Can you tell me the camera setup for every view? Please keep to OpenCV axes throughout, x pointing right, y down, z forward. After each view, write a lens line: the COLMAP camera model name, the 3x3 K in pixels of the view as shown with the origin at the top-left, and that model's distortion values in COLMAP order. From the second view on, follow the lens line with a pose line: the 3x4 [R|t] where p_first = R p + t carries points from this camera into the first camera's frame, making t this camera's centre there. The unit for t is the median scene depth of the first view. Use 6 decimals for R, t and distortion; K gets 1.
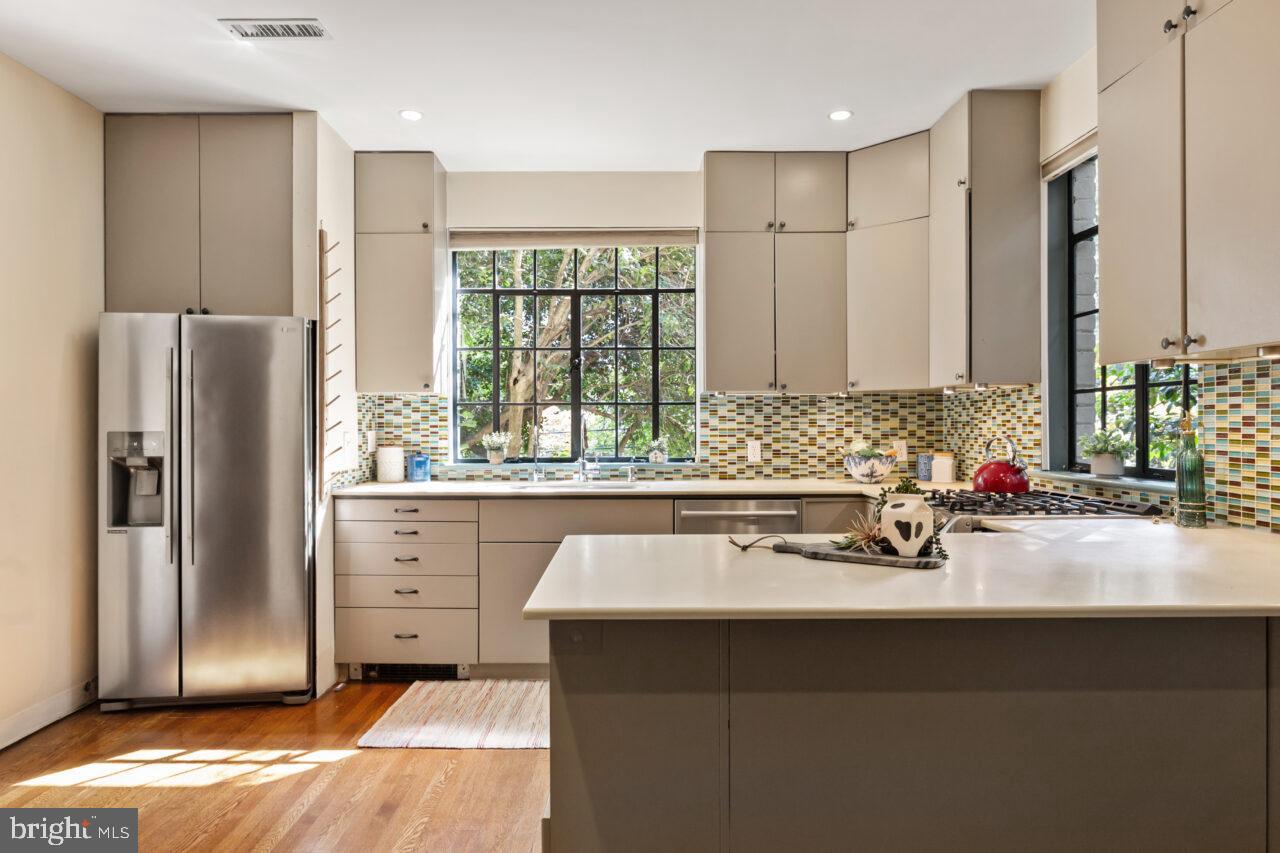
lens RADIAL K [[764.3, 0, 639.4], [0, 764.3, 428.0], [0, 0, 1]] dist [-0.000344, 0.000093]
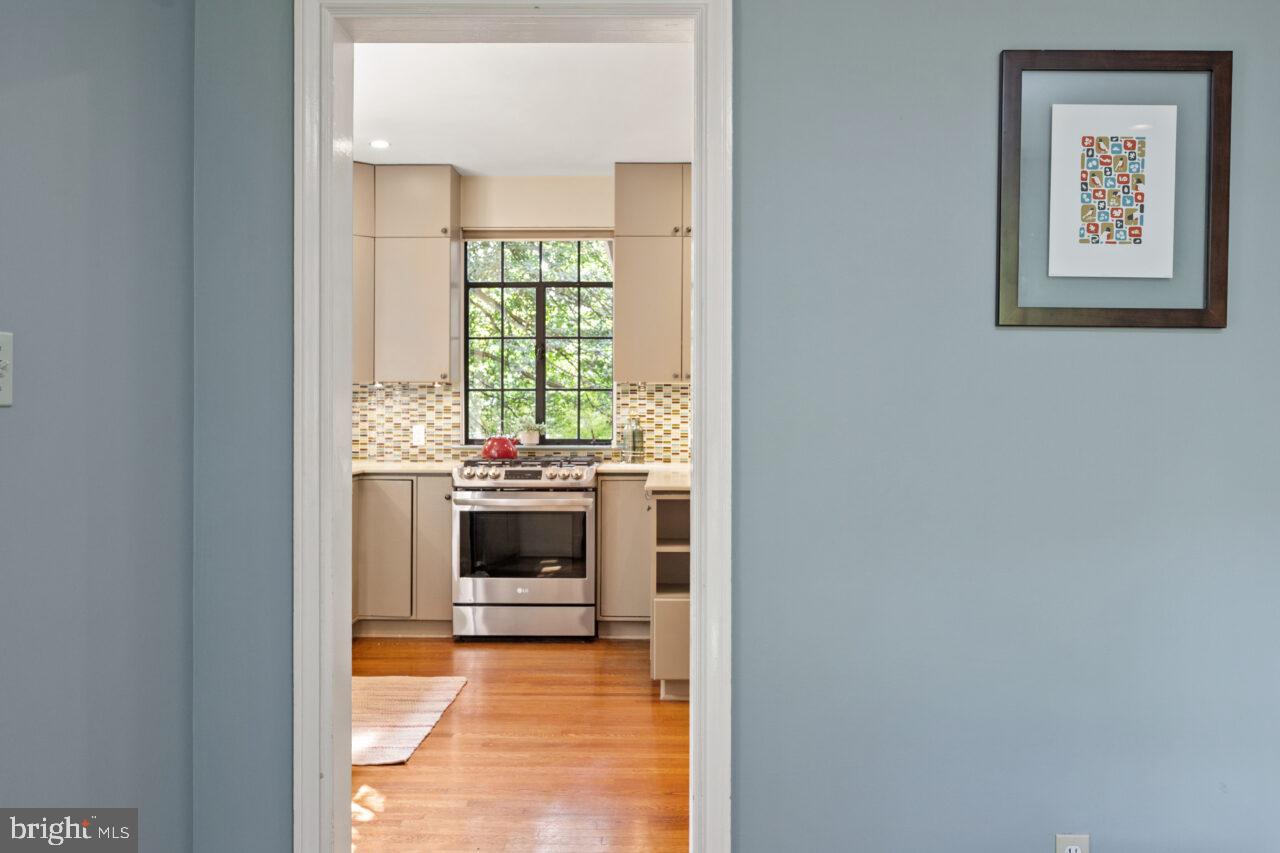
lens RADIAL K [[1093.4, 0, 640.0], [0, 1093.4, 436.9], [0, 0, 1]] dist [0.014695, 0.004645]
pose [[0.004084, 0.003451, 0.999986, -2.216564], [-0.001435, 0.999993, -0.003445, 0.070378], [-0.999991, -0.001421, 0.004089, 1.007307]]
